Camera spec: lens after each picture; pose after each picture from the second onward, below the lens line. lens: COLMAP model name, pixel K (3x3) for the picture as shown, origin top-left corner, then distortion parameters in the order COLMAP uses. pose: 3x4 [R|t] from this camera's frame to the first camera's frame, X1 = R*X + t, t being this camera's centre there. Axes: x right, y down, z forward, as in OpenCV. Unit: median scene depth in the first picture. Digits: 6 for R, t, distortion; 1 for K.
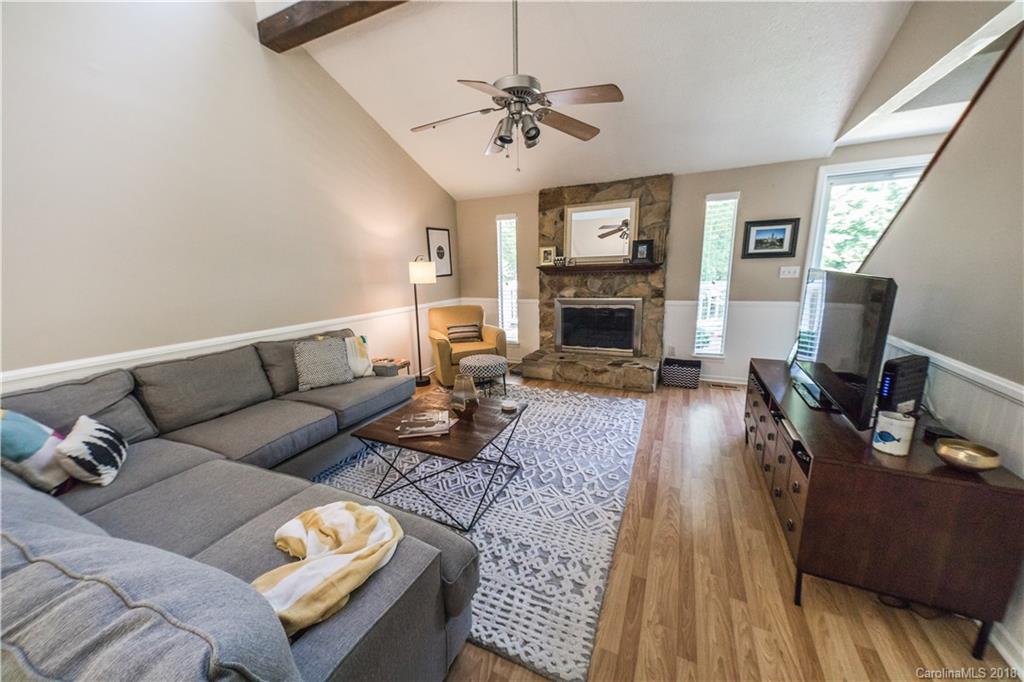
lens RADIAL K [[351.9, 0, 500.2], [0, 351.9, 323.7], [0, 0, 1]] dist [0.056446, -0.000814]
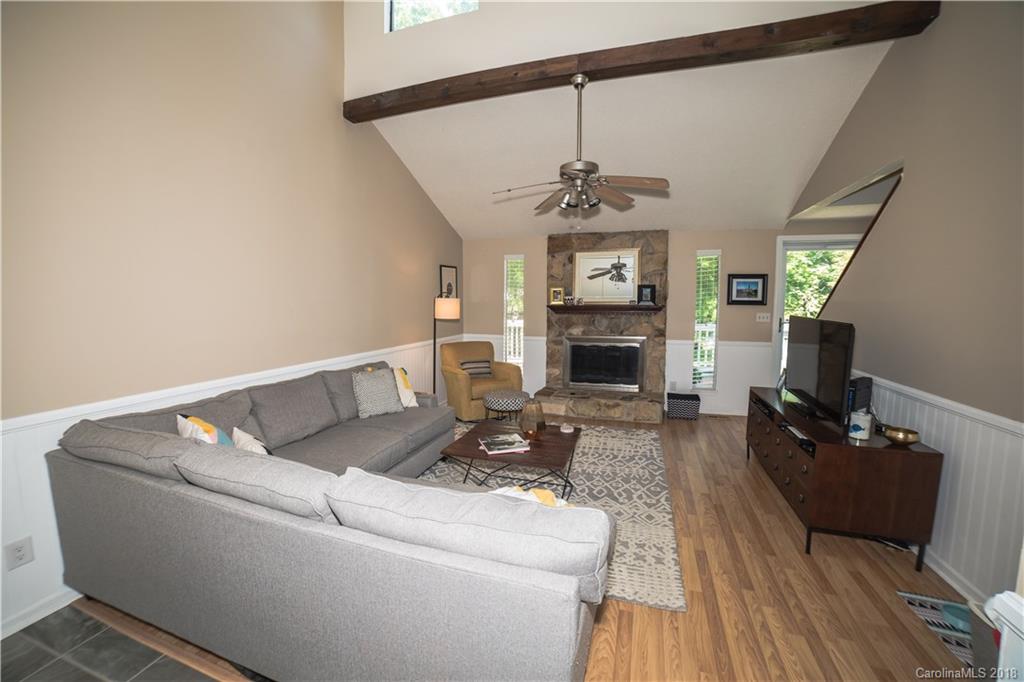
lens RADIAL K [[387.7, 0, 512.8], [0, 387.7, 330.4], [0, 0, 1]] dist [0.005215, 0.001874]
pose [[0.989840, 0.018350, 0.140997, -0.218766], [-0.005485, 0.995827, -0.091100, 0.022802], [-0.142081, 0.089401, 0.985810, -0.149155]]
